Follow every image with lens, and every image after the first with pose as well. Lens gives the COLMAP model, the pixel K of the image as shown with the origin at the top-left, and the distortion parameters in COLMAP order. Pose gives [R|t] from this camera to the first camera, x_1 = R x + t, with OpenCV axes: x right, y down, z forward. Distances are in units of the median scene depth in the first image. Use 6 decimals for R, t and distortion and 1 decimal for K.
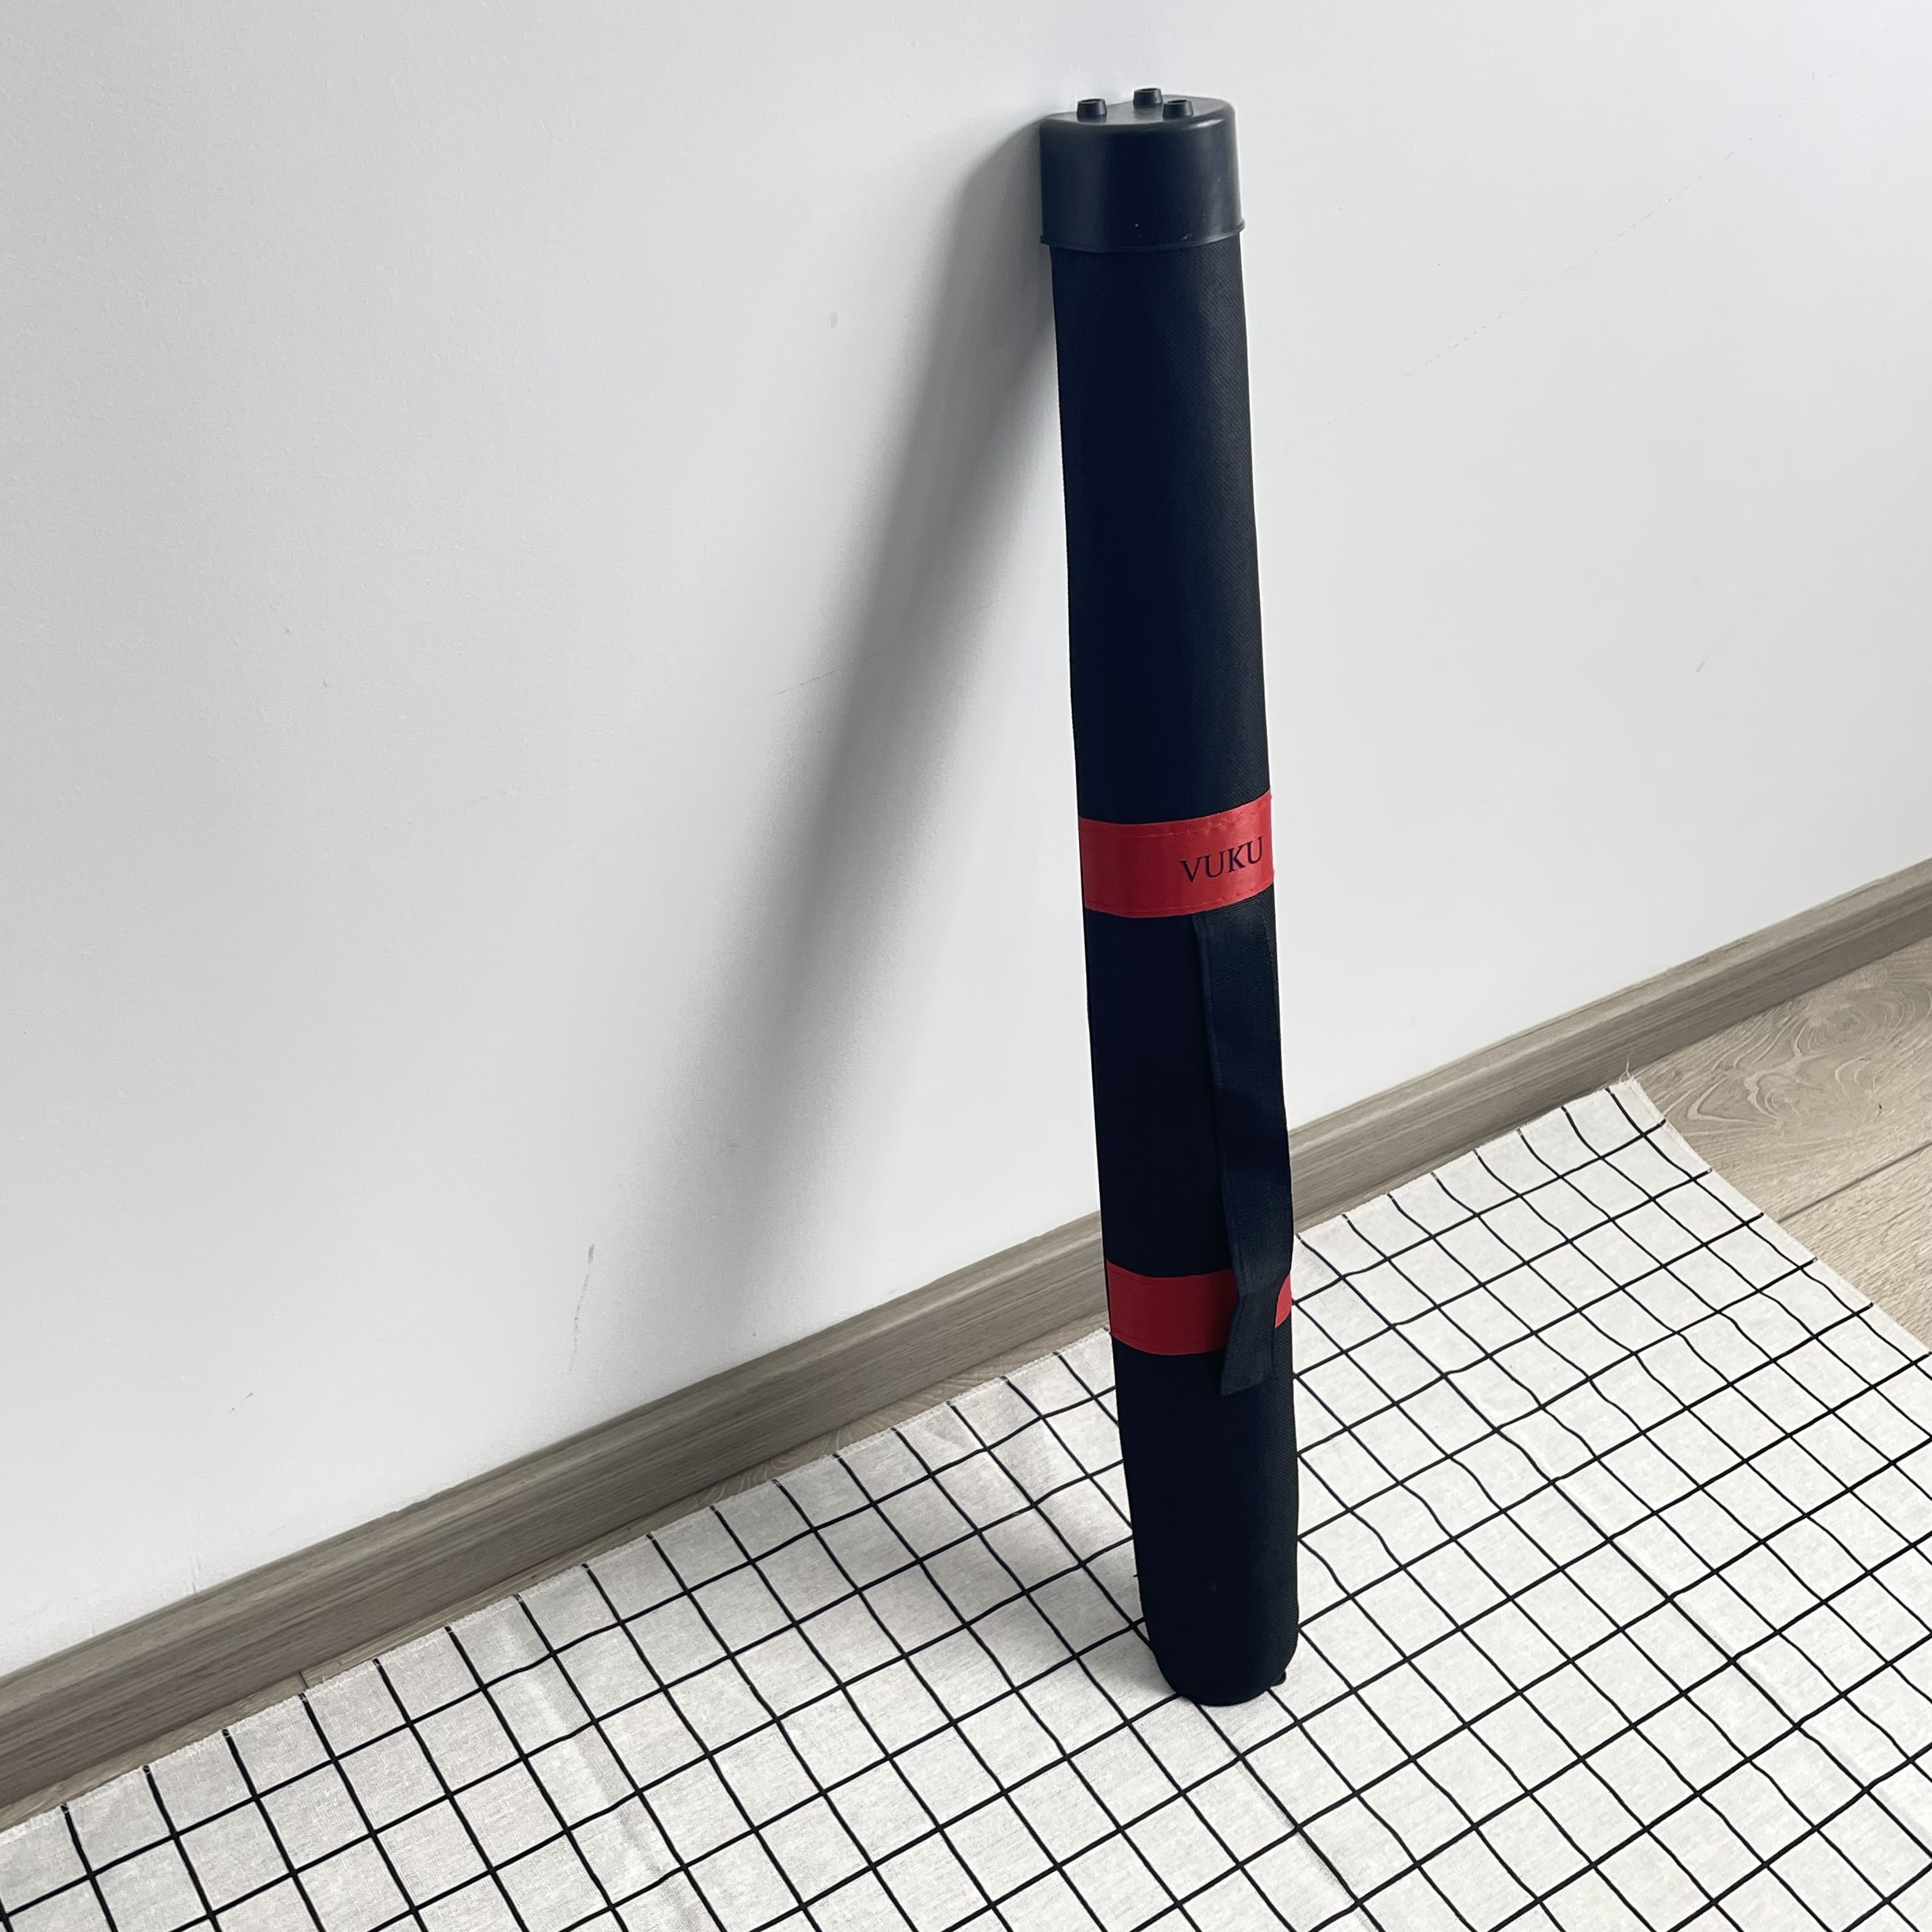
lens RADIAL K [[2436.4, 0, 952.4], [0, 2436.4, 988.3], [0, 0, 1]] dist [0.046129, 0.000000]
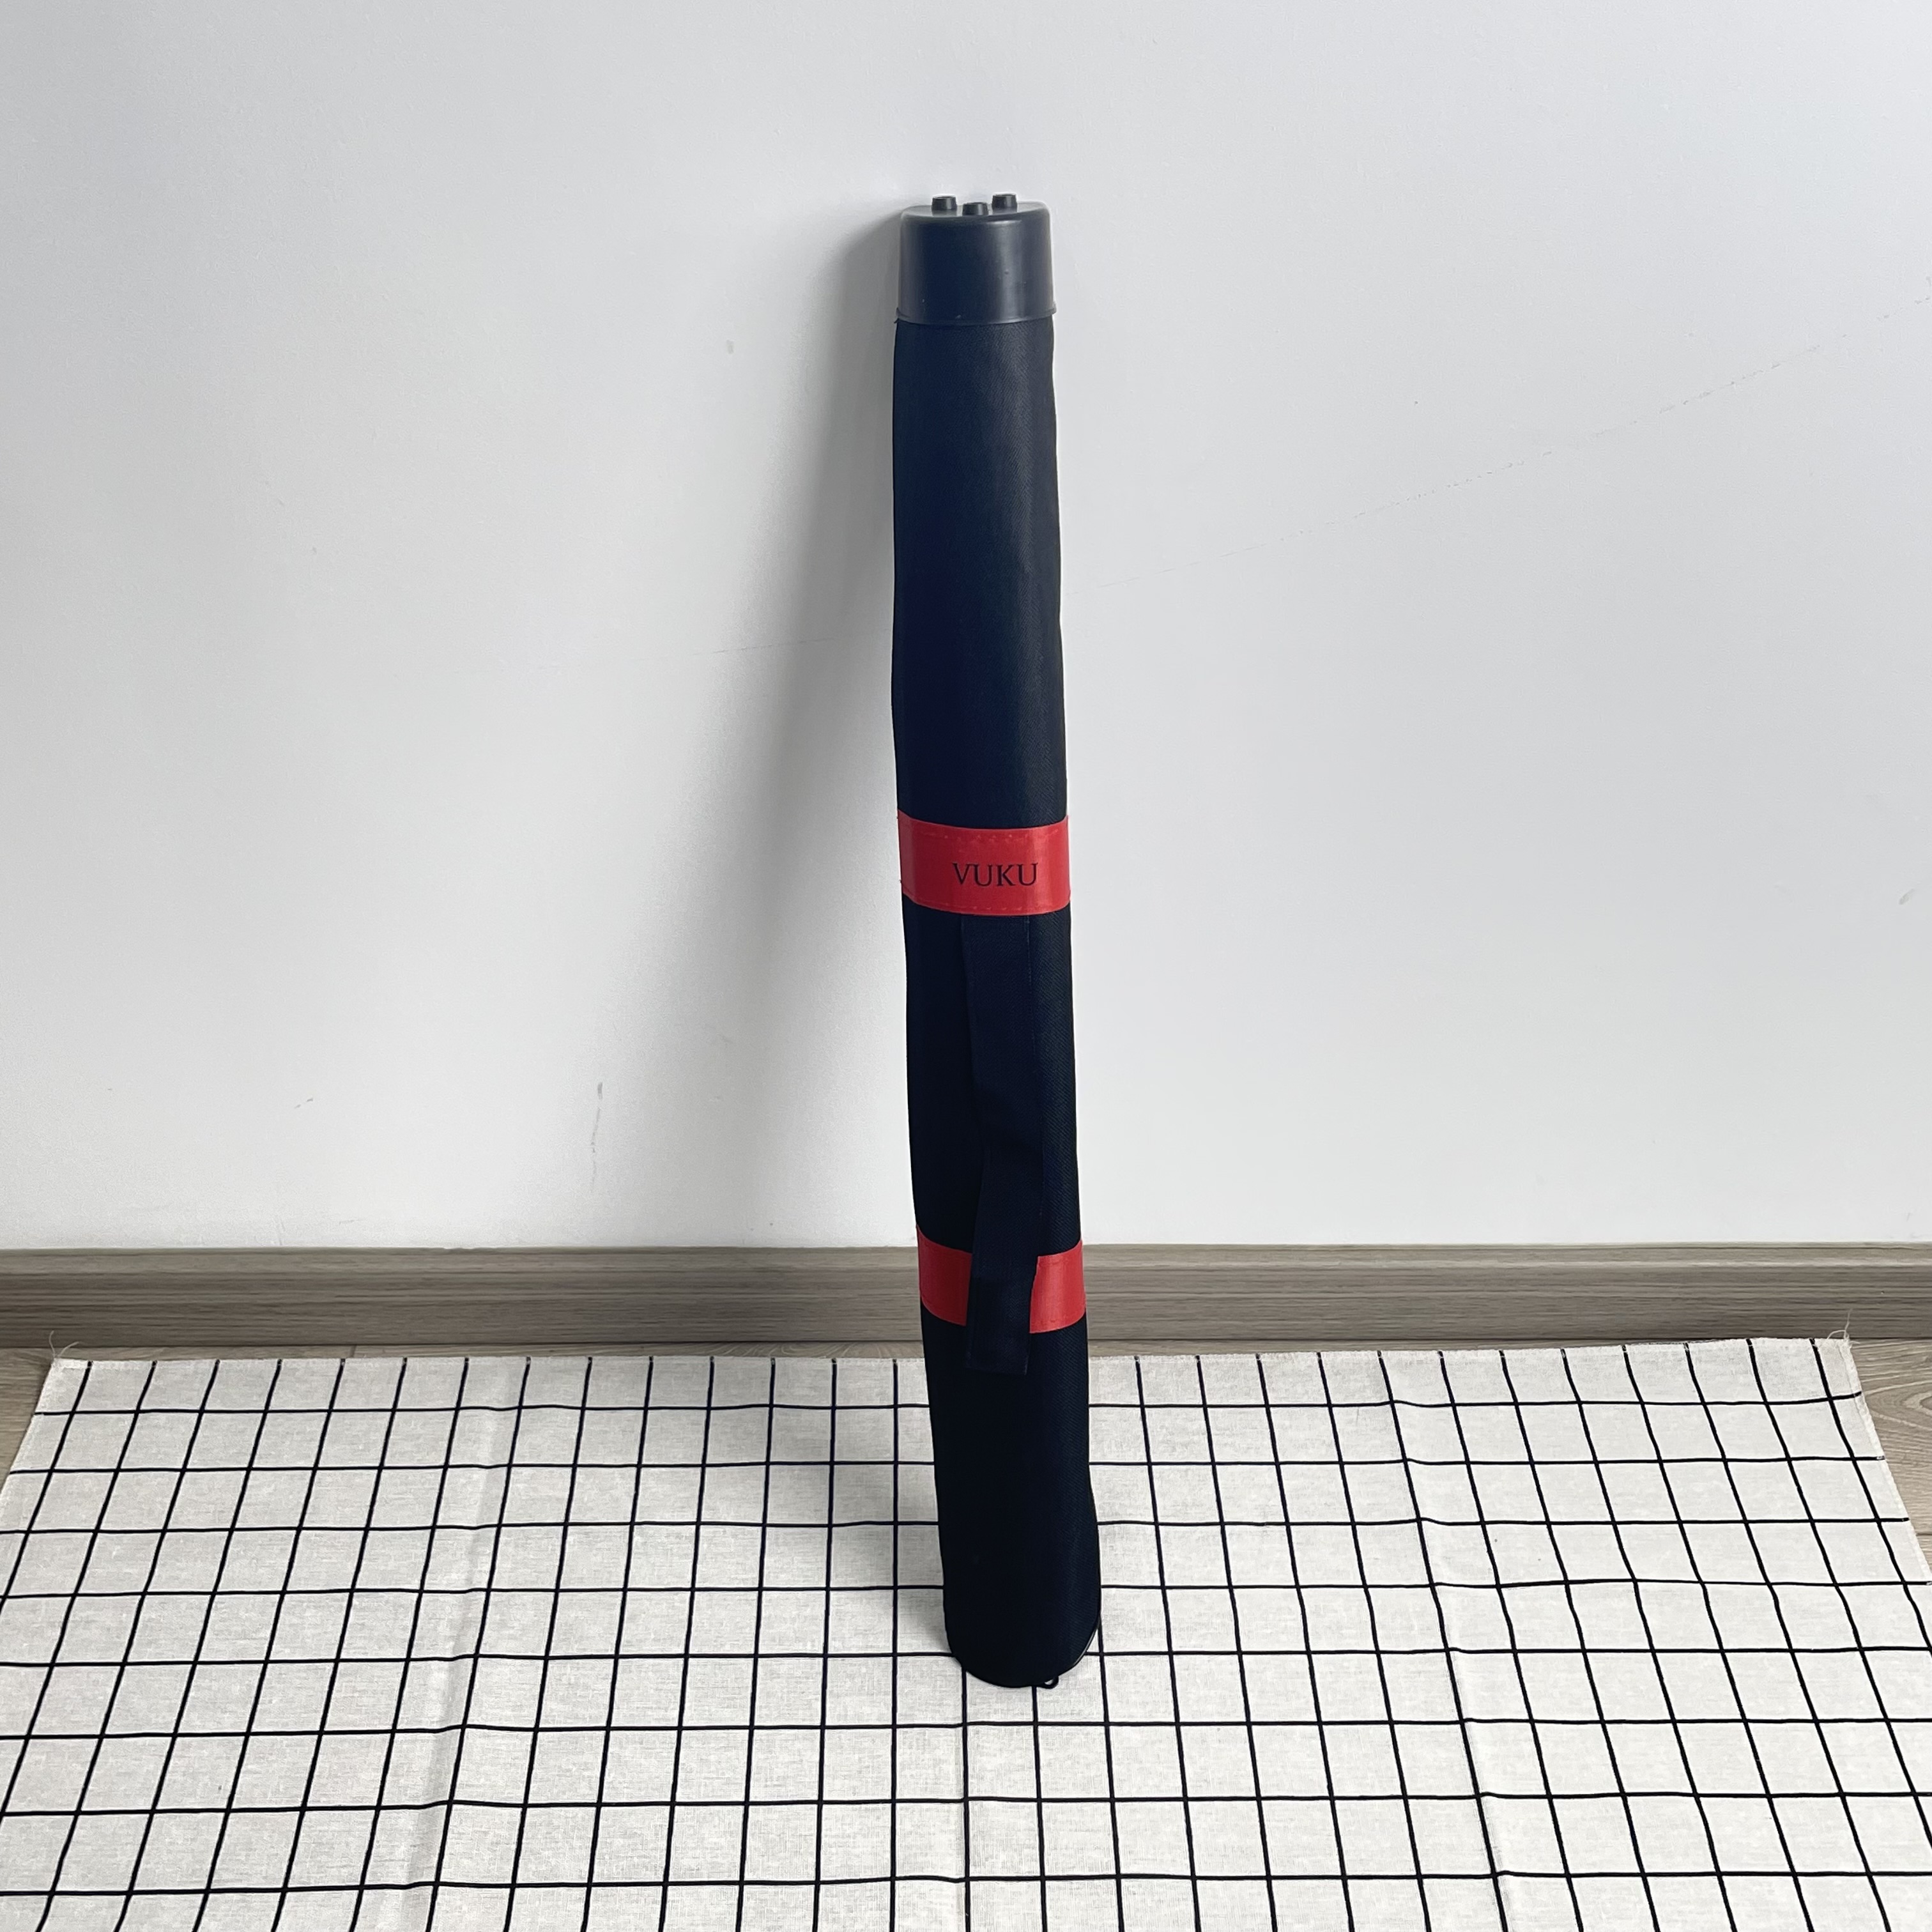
lens RADIAL K [[2436.4, 0, 931.2], [0, 2436.4, 939.9], [0, 0, 1]] dist [0.046129, 0.000000]
pose [[0.825998, 0.254876, -0.502757, 0.550009], [-0.290729, 0.956777, 0.007396, -0.018217], [0.482912, 0.140057, 0.864396, 0.018481]]
